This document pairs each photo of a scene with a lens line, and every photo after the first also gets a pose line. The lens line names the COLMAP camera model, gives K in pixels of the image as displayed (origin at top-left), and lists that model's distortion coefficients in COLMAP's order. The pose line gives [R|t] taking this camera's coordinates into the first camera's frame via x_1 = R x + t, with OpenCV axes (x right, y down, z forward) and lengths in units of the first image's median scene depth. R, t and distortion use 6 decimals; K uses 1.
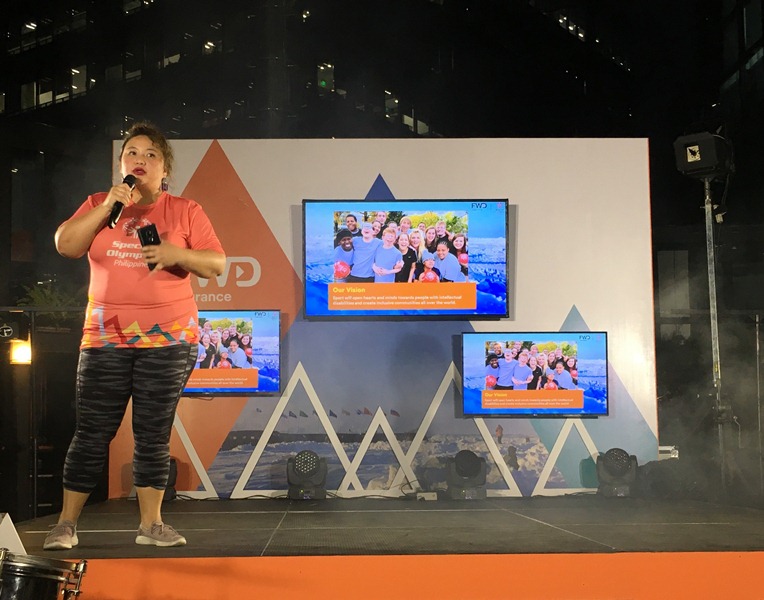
lens RADIAL K [[1069.0, 0, 381.5], [0, 1069.0, 334.7], [0, 0, 1]] dist [-0.014774, -0.022332]
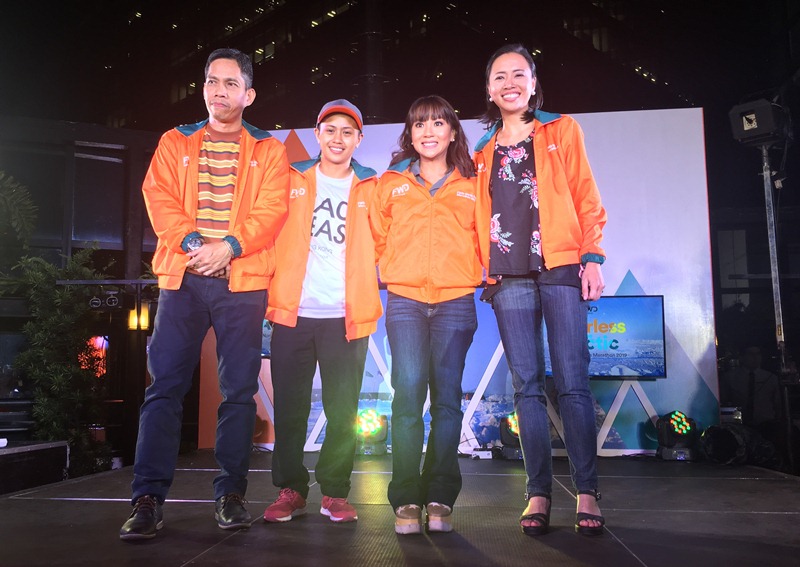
lens RADIAL K [[780.9, 0, 358.7], [0, 780.9, 285.4], [0, 0, 1]] dist [0.086276, -0.173990]
pose [[0.984327, -0.015218, -0.175697, 0.055700], [0.009573, 0.999412, -0.032934, 0.009428], [0.176095, 0.030736, 0.983893, 0.201723]]
